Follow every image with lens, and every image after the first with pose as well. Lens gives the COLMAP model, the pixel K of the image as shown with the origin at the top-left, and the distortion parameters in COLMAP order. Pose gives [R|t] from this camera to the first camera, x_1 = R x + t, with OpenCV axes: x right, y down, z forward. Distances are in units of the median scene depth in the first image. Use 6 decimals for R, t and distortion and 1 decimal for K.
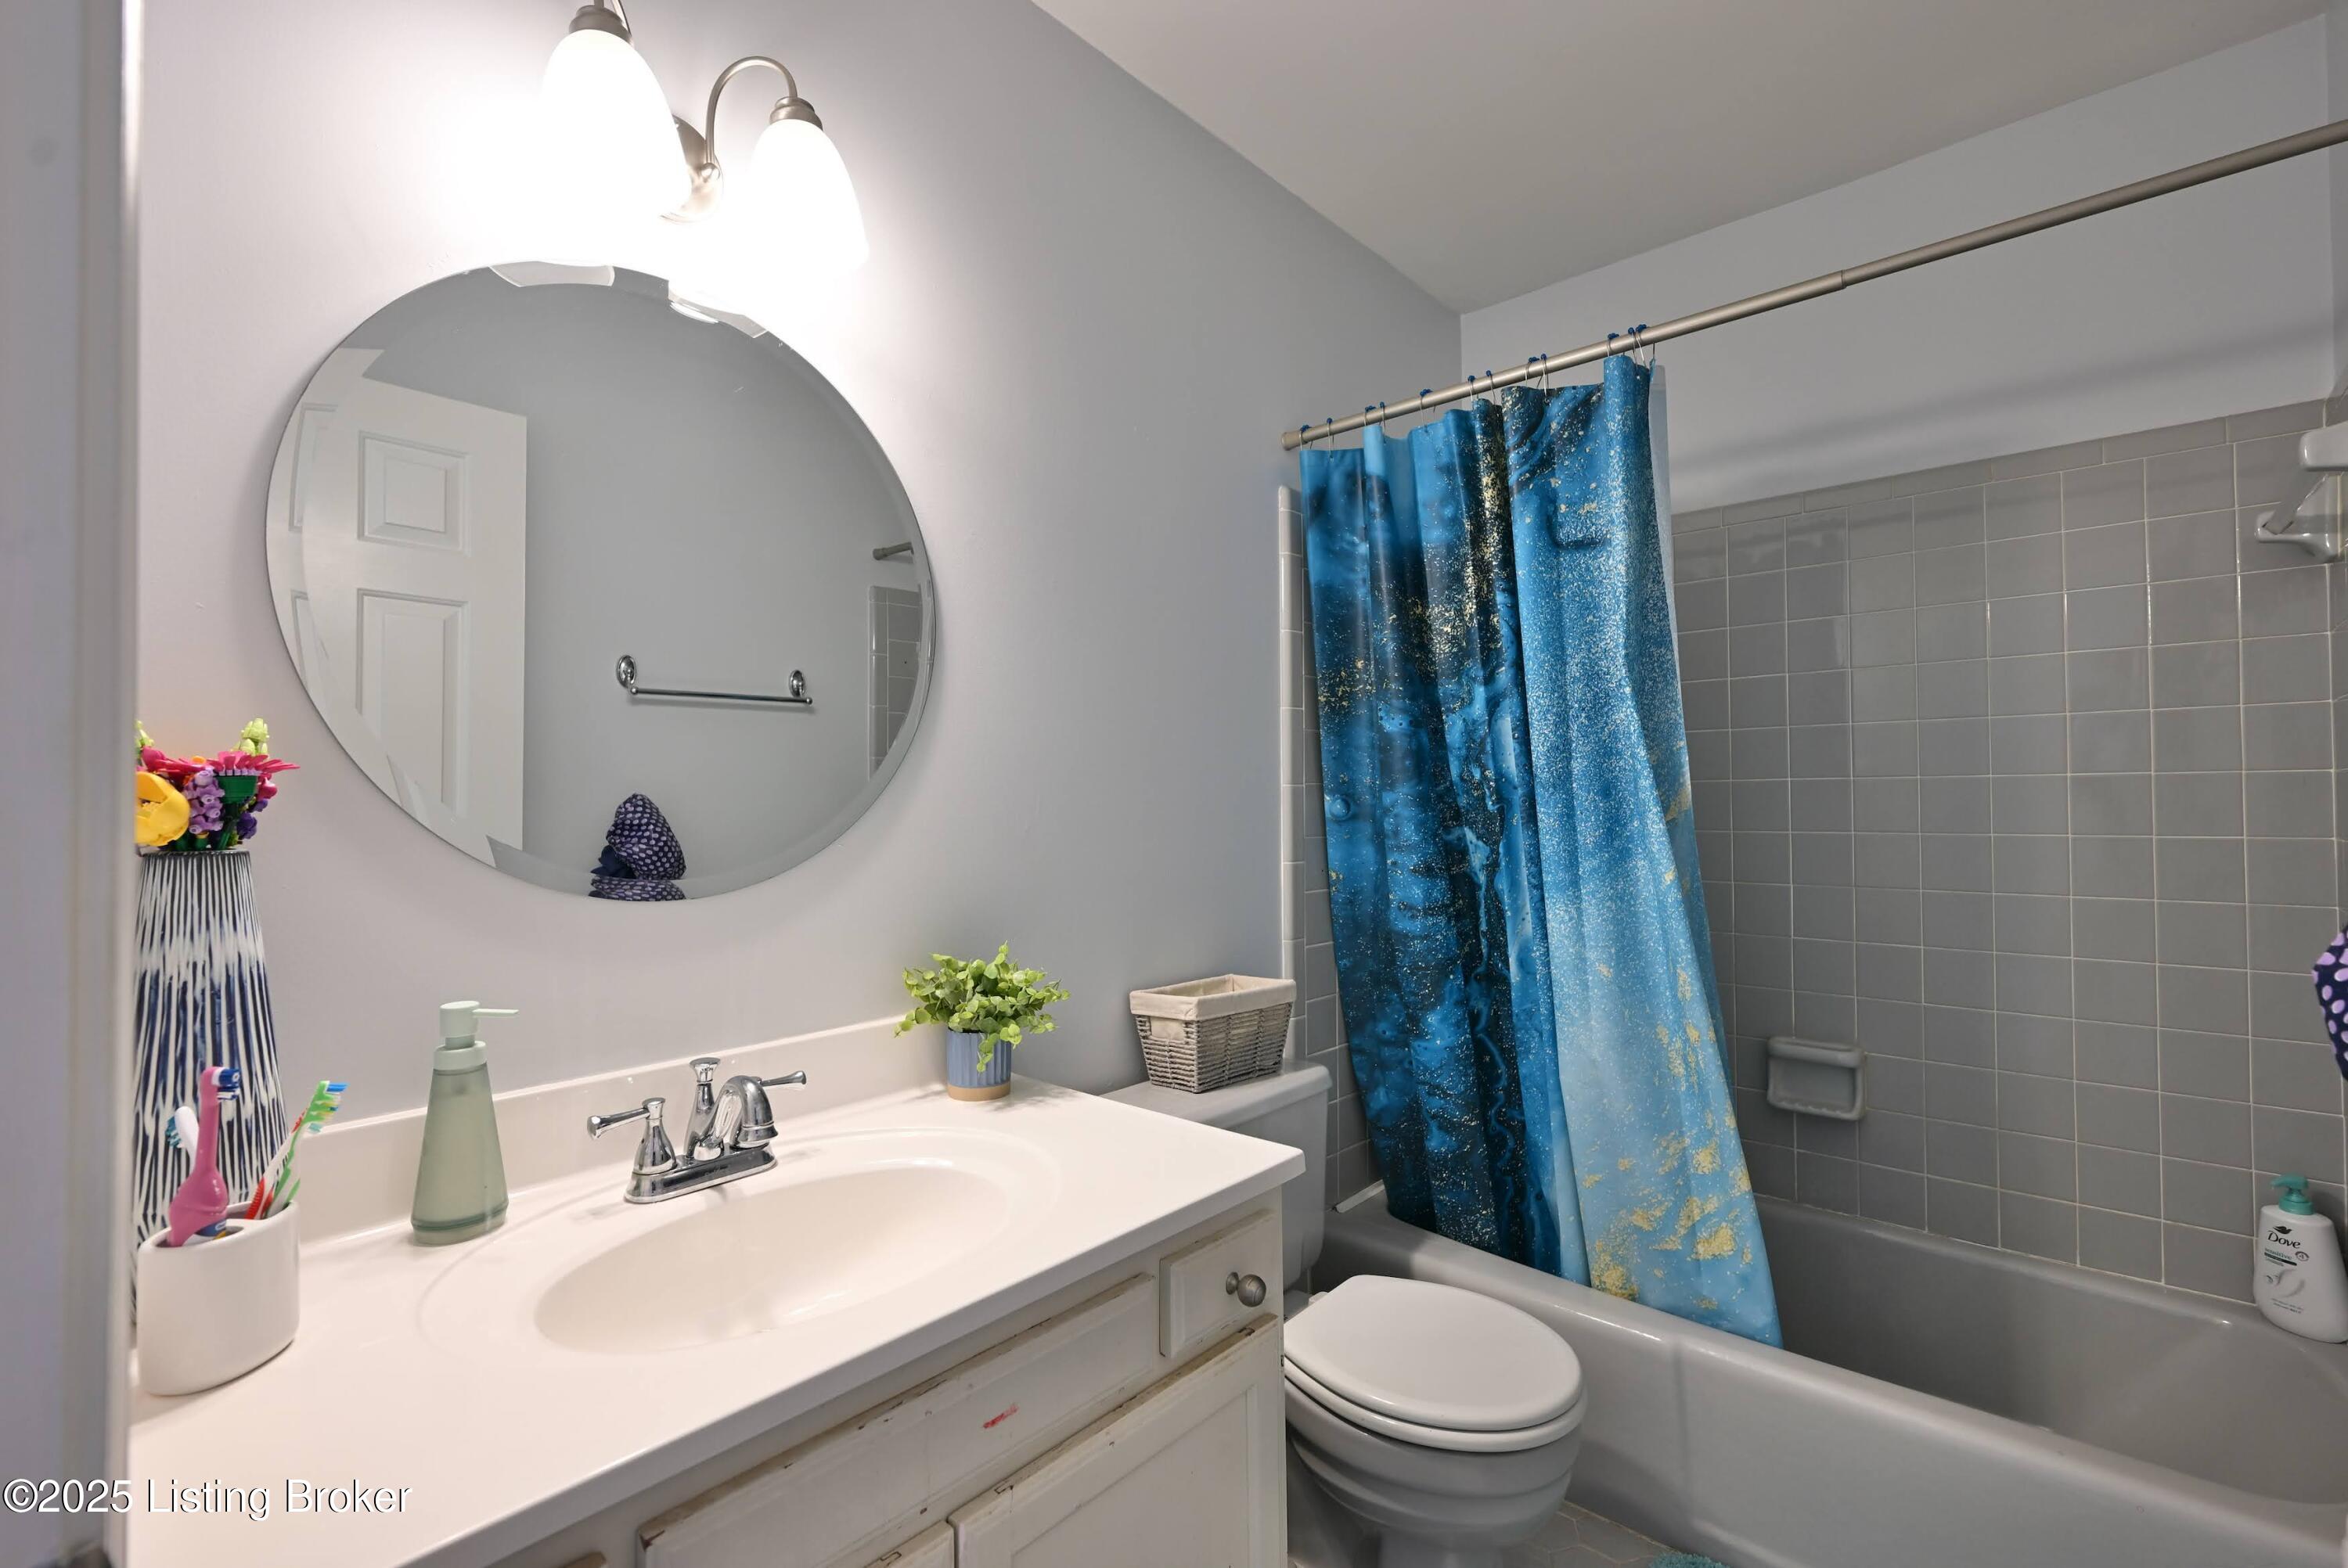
lens RADIAL K [[1030.8, 0, 1170.4], [0, 1030.8, 784.9], [0, 0, 1]] dist [-0.001290, -0.000484]
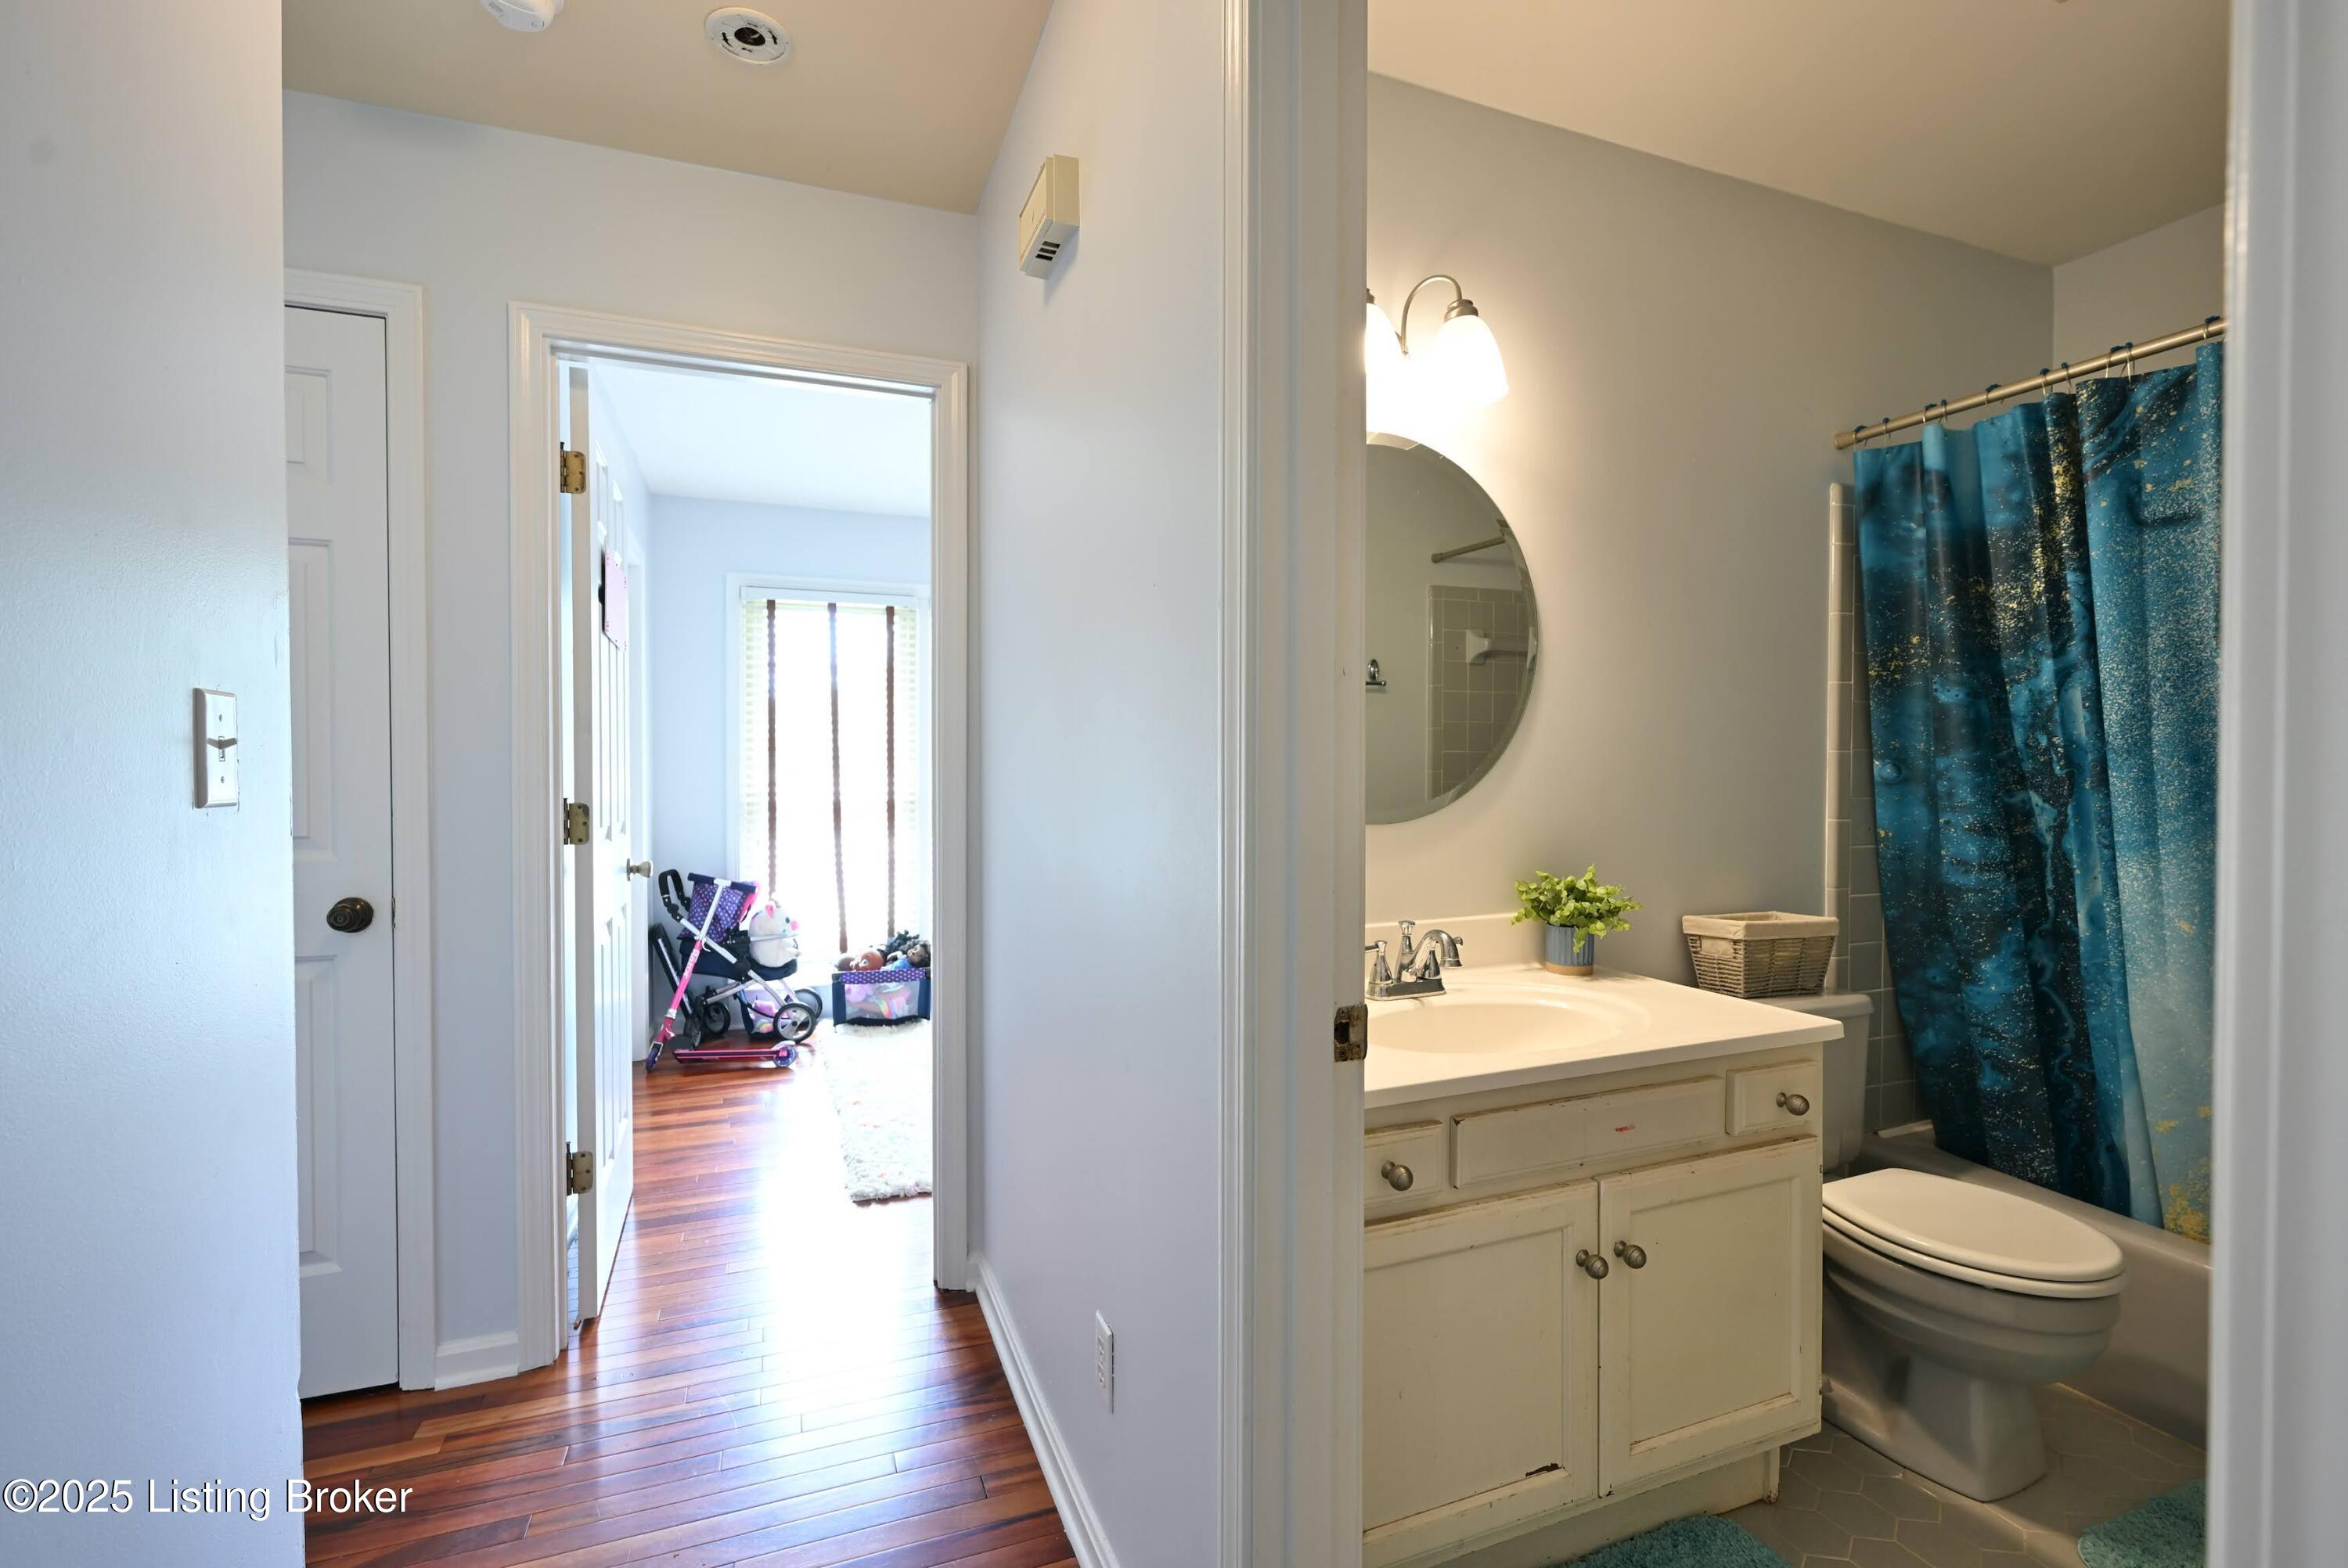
lens RADIAL K [[1030.8, 0, 1170.4], [0, 1030.8, 784.9], [0, 0, 1]] dist [-0.001290, -0.000484]
pose [[0.896451, 0.014204, -0.442914, -0.041479], [0.001014, 0.999418, 0.034103, -0.002138], [0.443141, -0.031020, 0.895915, -0.367393]]
